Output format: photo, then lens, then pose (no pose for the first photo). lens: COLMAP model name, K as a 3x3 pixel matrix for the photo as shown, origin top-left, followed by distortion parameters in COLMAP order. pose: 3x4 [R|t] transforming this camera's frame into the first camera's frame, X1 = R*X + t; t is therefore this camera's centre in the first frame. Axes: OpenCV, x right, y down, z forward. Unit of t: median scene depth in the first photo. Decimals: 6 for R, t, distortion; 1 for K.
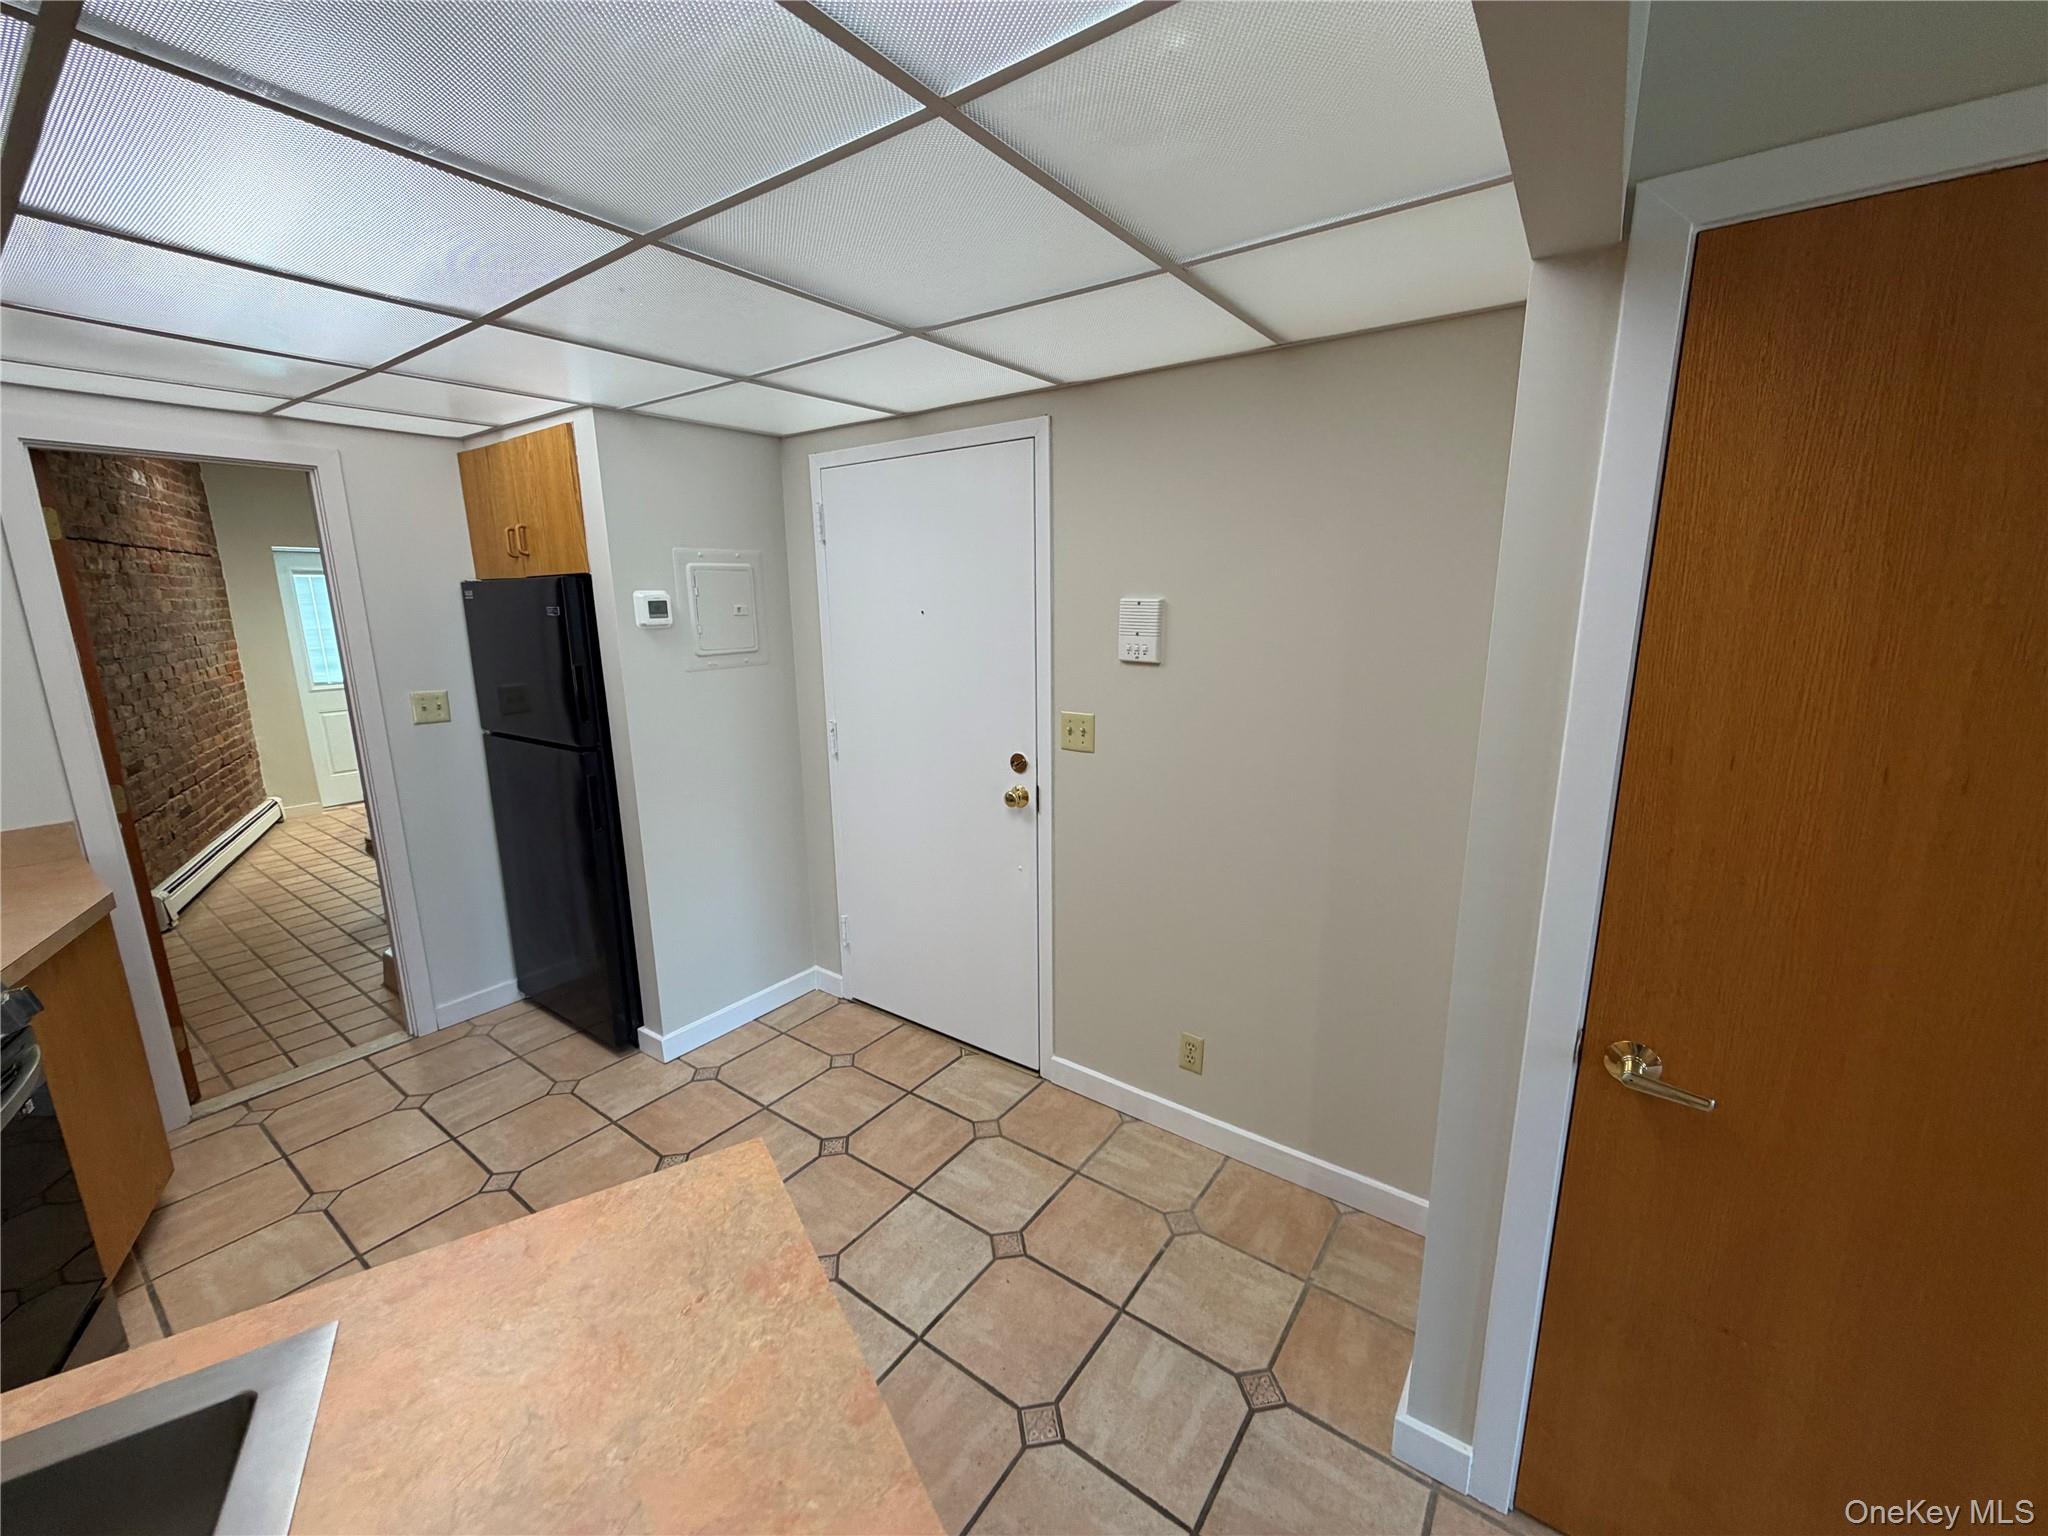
lens RADIAL K [[804.9, 0, 1024.0], [0, 804.9, 768.0], [0, 0, 1]] dist [-0.002244, -0.000064]
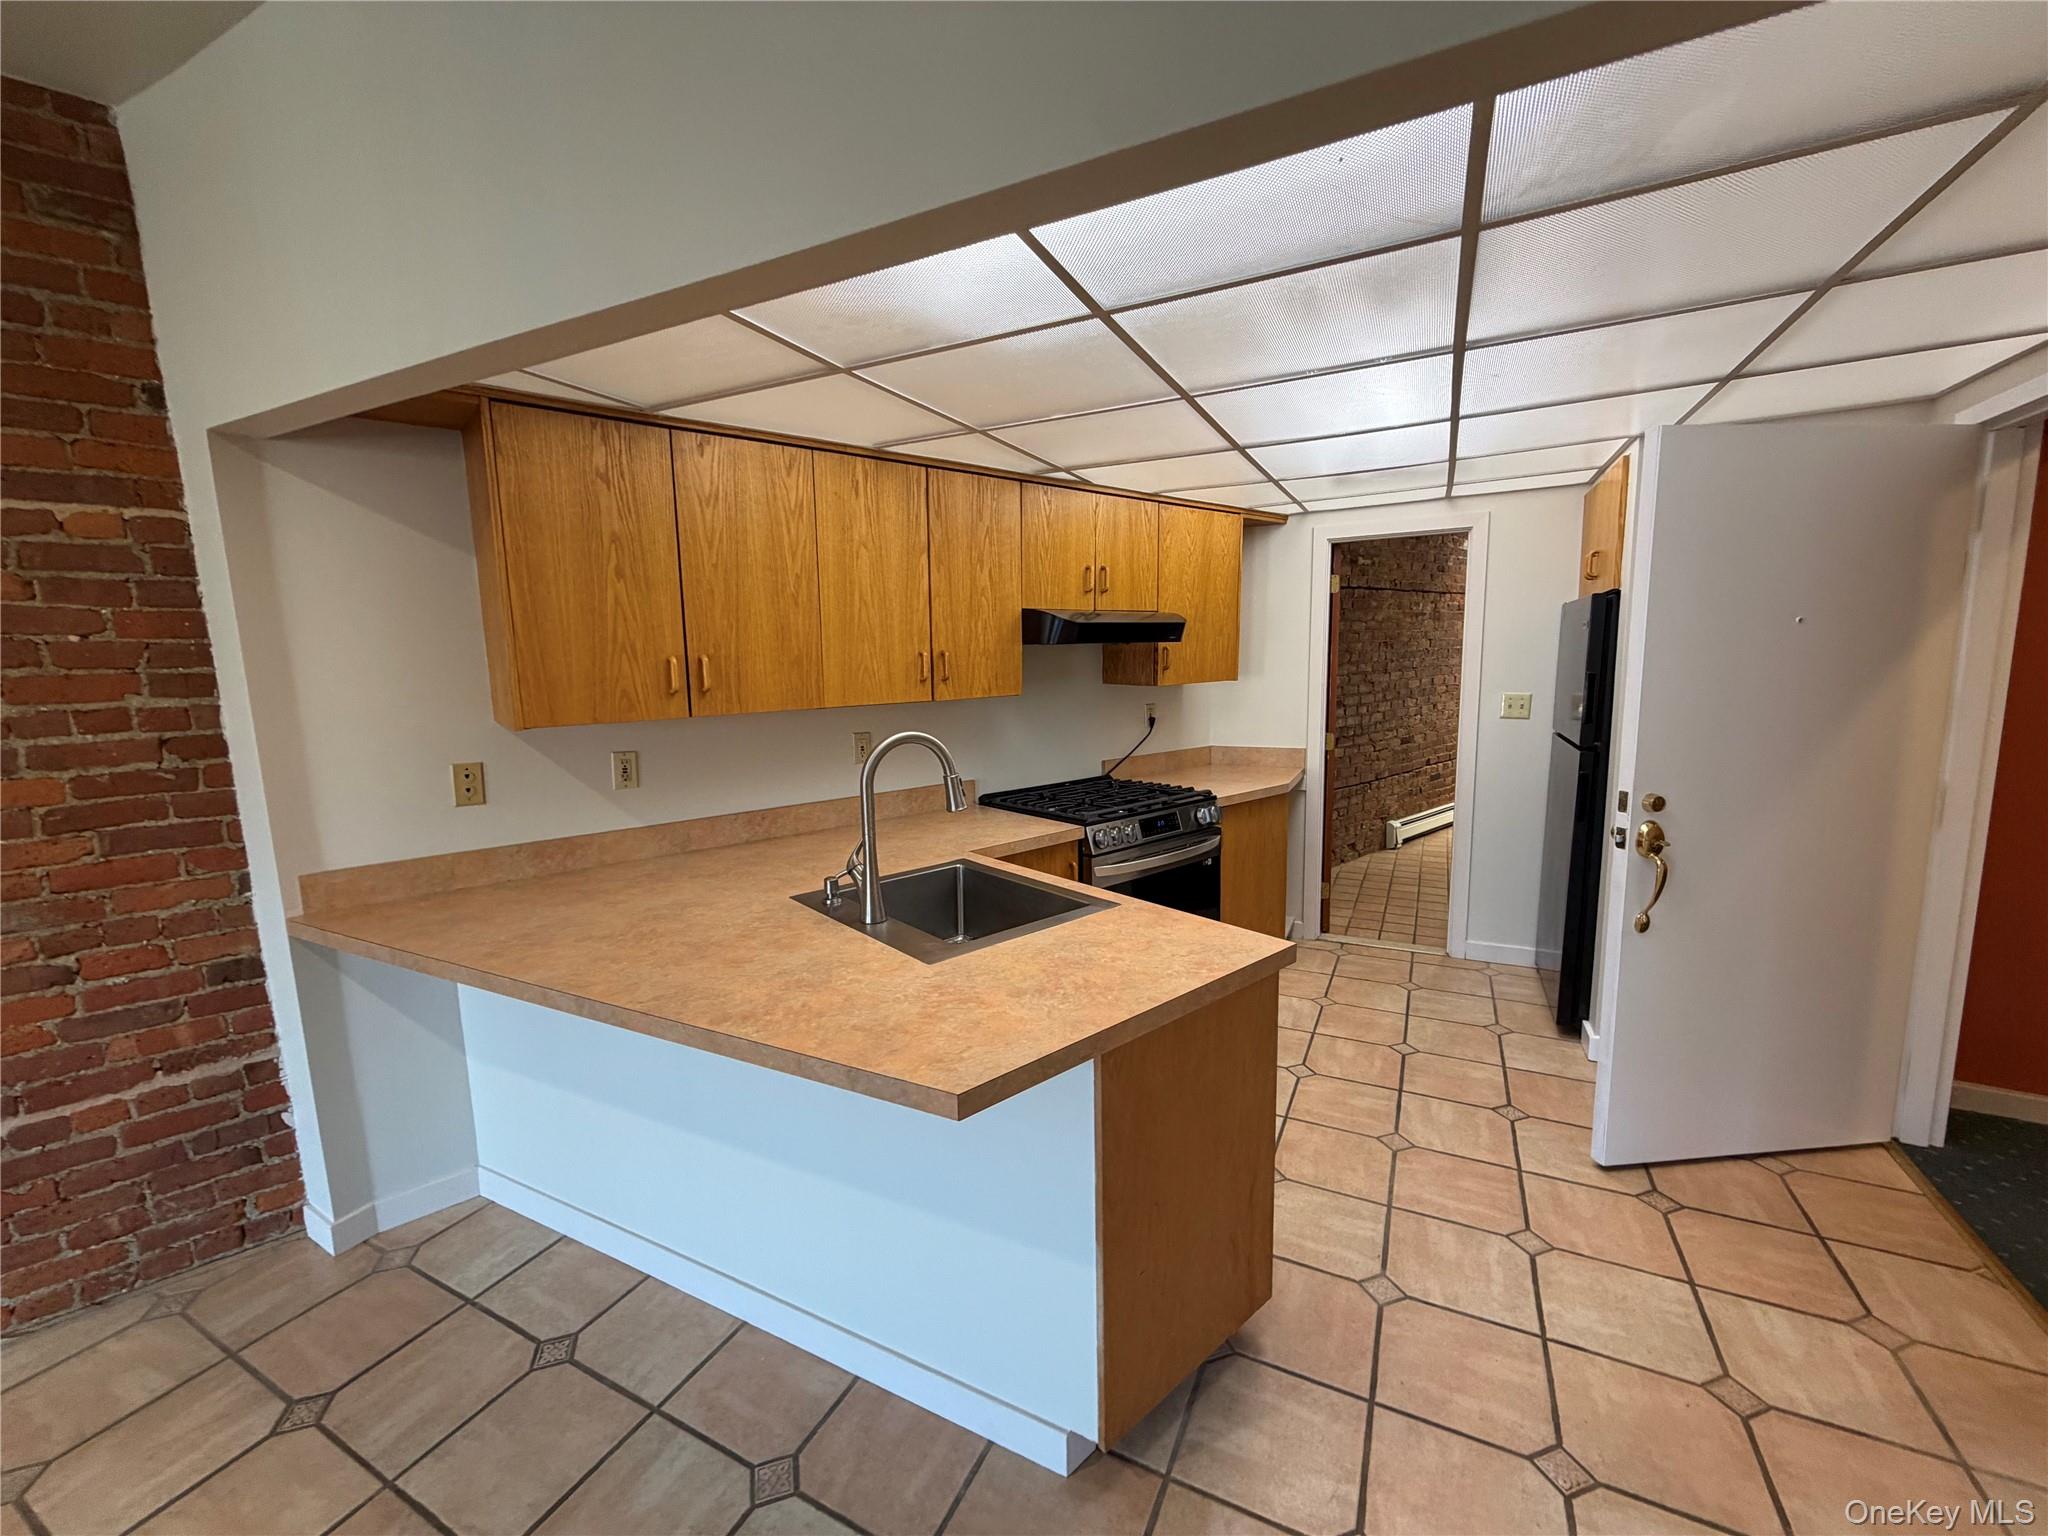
lens RADIAL K [[811.7, 0, 1024.0], [0, 811.7, 768.0], [0, 0, 1]] dist [-0.006211, -0.000284]
pose [[0.155912, 0.139155, -0.977920, 0.403451], [-0.178687, 0.977667, 0.110630, 0.016493], [0.971474, 0.157493, 0.177295, 0.056026]]
